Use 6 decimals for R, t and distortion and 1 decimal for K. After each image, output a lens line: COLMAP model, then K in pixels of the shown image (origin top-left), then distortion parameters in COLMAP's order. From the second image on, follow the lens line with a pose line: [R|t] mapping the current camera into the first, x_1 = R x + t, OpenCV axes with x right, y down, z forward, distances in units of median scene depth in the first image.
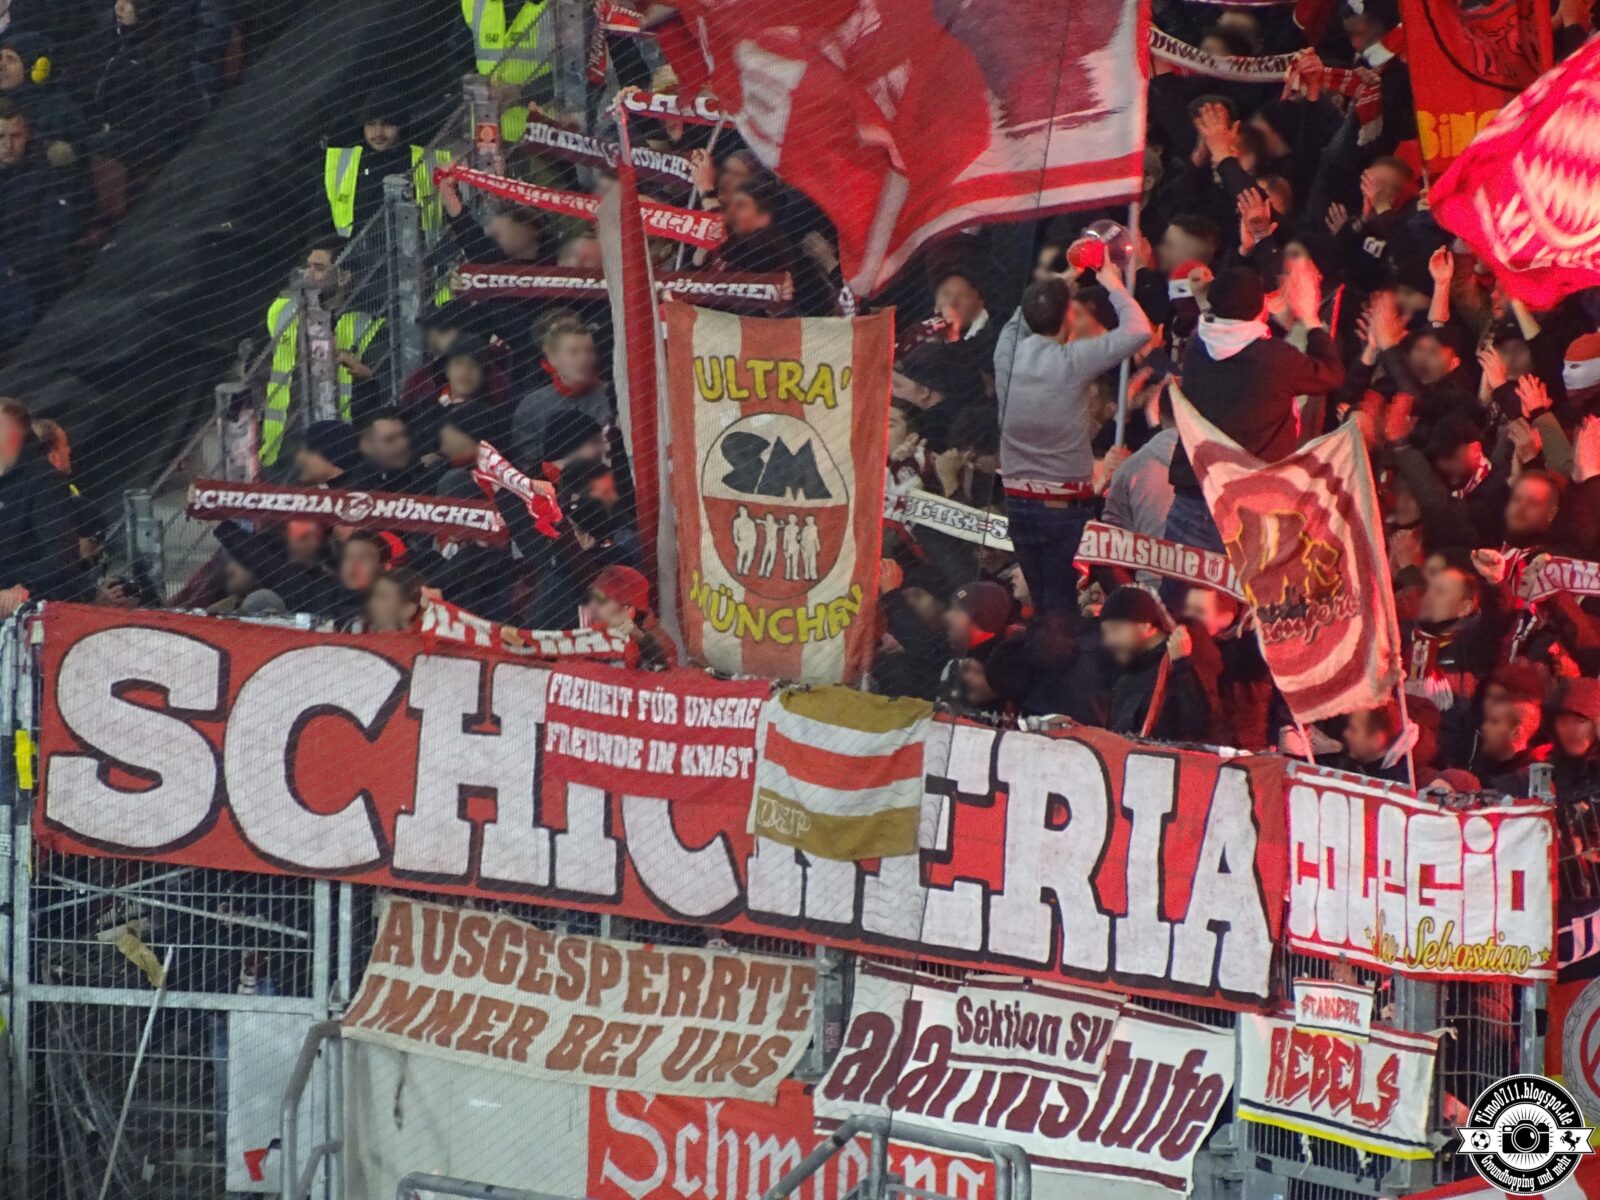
lens RADIAL K [[6250.2, 0, 800.0], [0, 6250.2, 600.0], [0, 0, 1]] dist [-0.082507, 2.712961]
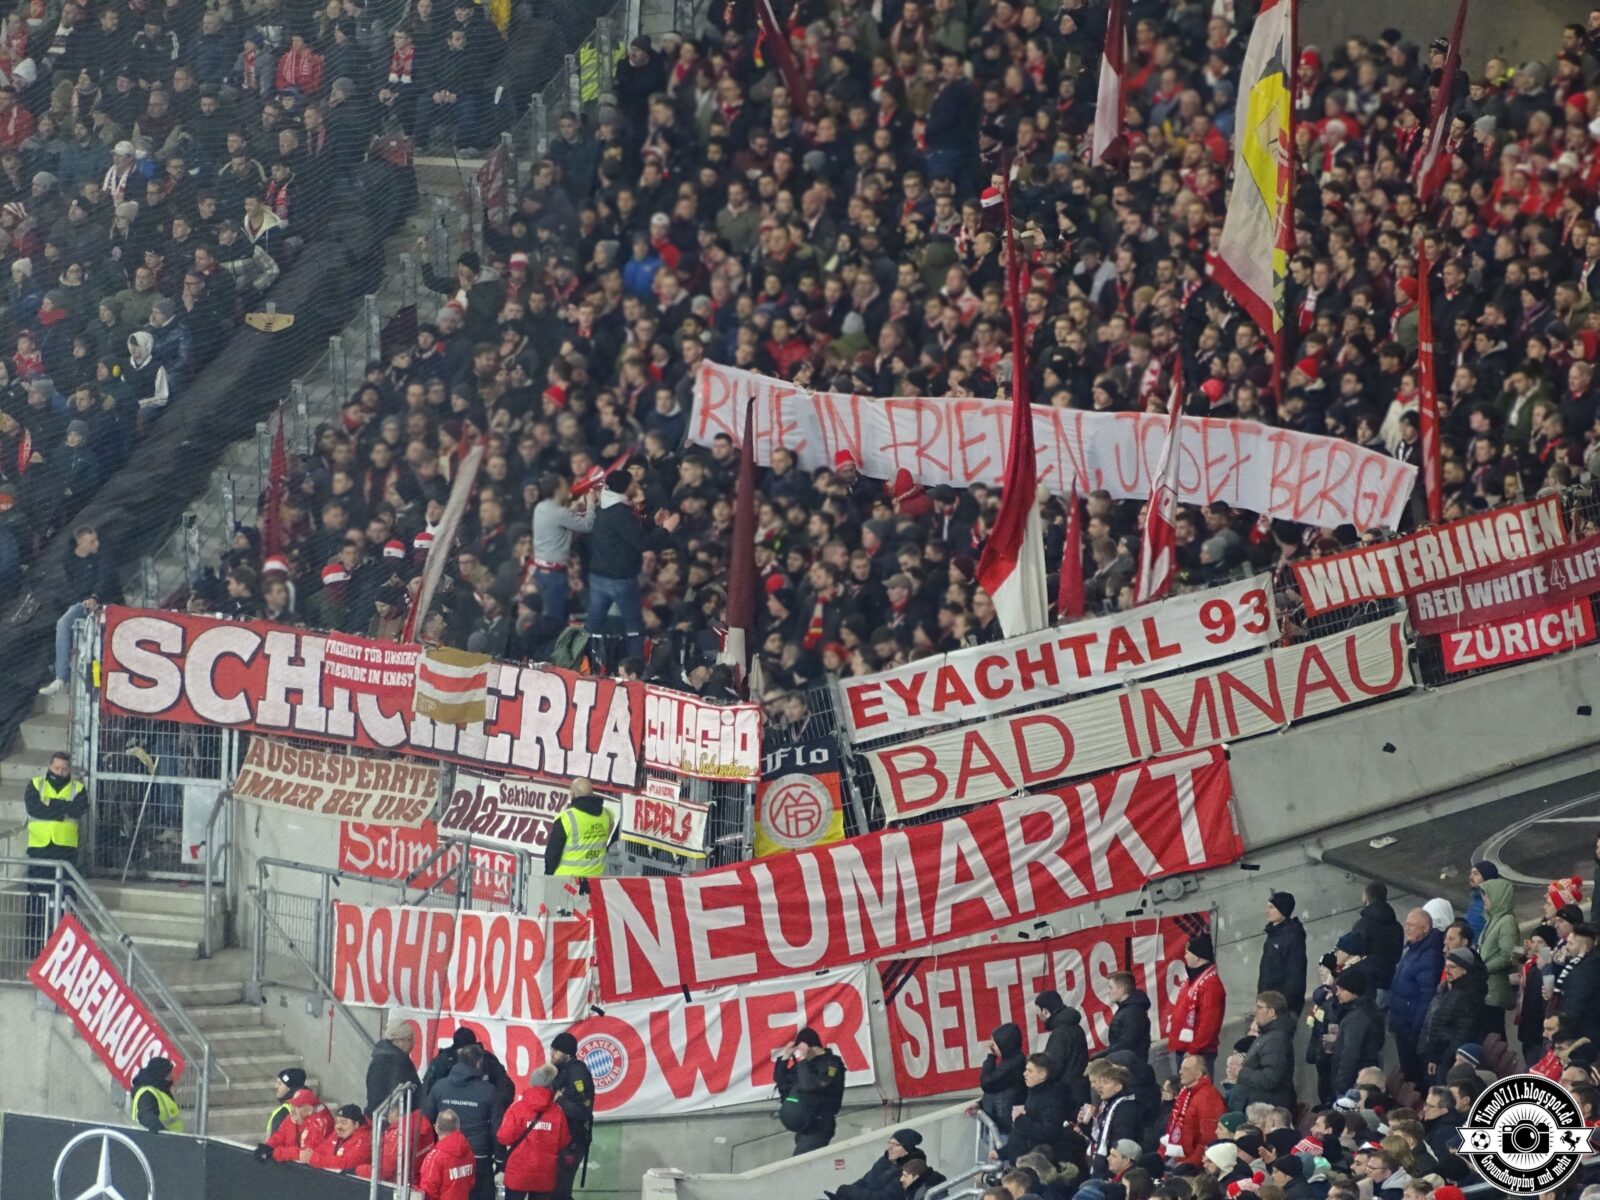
lens RADIAL K [[11552.9, 0, 800.0], [0, 11552.9, 600.0], [0, 0, 1]] dist [-0.606333, 59.163207]
pose [[0.999639, 0.017450, -0.020423, 0.220878], [-0.017057, 0.999669, 0.019272, -0.087809], [0.020753, -0.018917, 0.999606, -3.241427]]
